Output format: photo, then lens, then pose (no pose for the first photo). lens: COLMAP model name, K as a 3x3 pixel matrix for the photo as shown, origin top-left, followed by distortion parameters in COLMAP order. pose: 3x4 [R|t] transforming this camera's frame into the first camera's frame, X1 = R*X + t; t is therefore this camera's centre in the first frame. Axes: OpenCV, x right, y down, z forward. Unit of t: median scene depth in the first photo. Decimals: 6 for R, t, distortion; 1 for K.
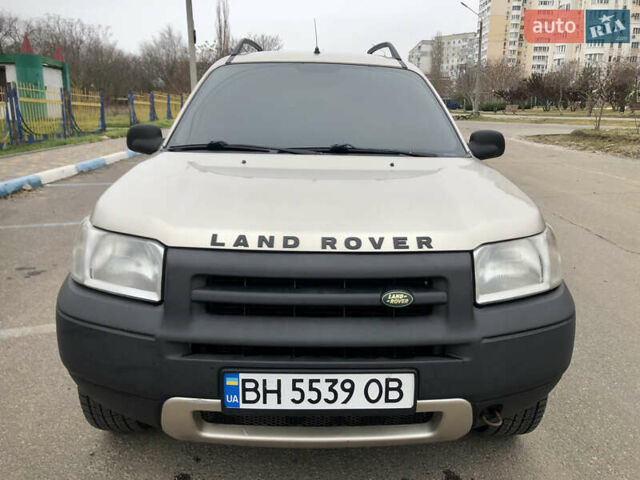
lens RADIAL K [[523.1, 0, 320.0], [0, 523.1, 240.0], [0, 0, 1]] dist [0.071510, -0.093656]
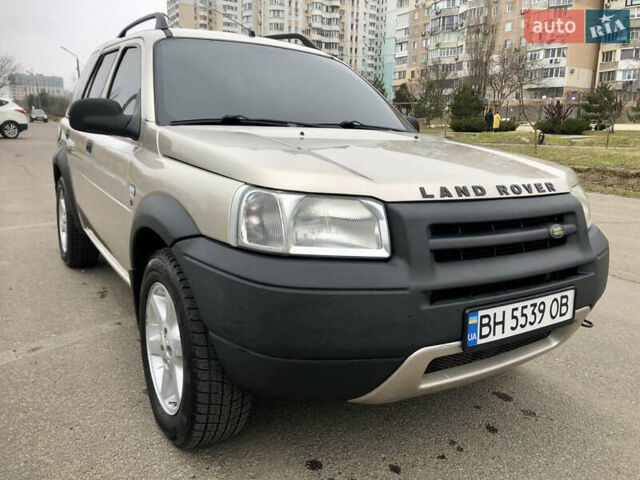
lens RADIAL K [[535.8, 0, 321.1], [0, 535.8, 228.7], [0, 0, 1]] dist [0.004652, -0.005090]
pose [[0.850712, -0.082251, 0.519158, -0.966426], [0.103449, 0.994563, -0.011945, 0.064813], [-0.515353, 0.063868, 0.854595, 0.215501]]
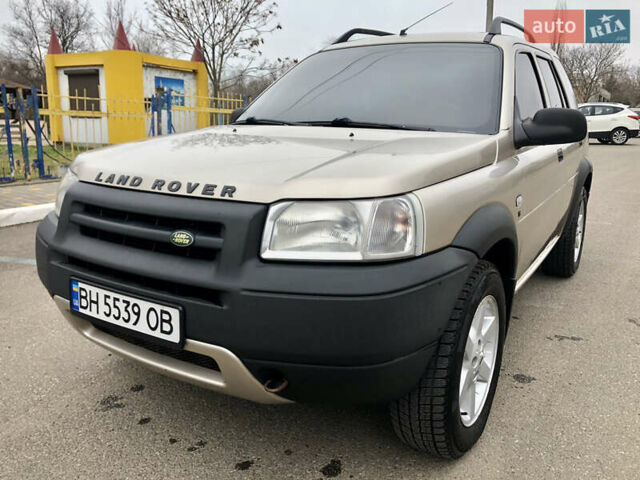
lens RADIAL K [[535.8, 0, 321.1], [0, 535.8, 228.7], [0, 0, 1]] dist [0.004652, -0.005090]
pose [[0.833622, 0.107622, -0.541749, 0.966784], [-0.132423, 0.991170, -0.006865, 0.062750], [0.536226, 0.077463, 0.840512, 0.239088]]
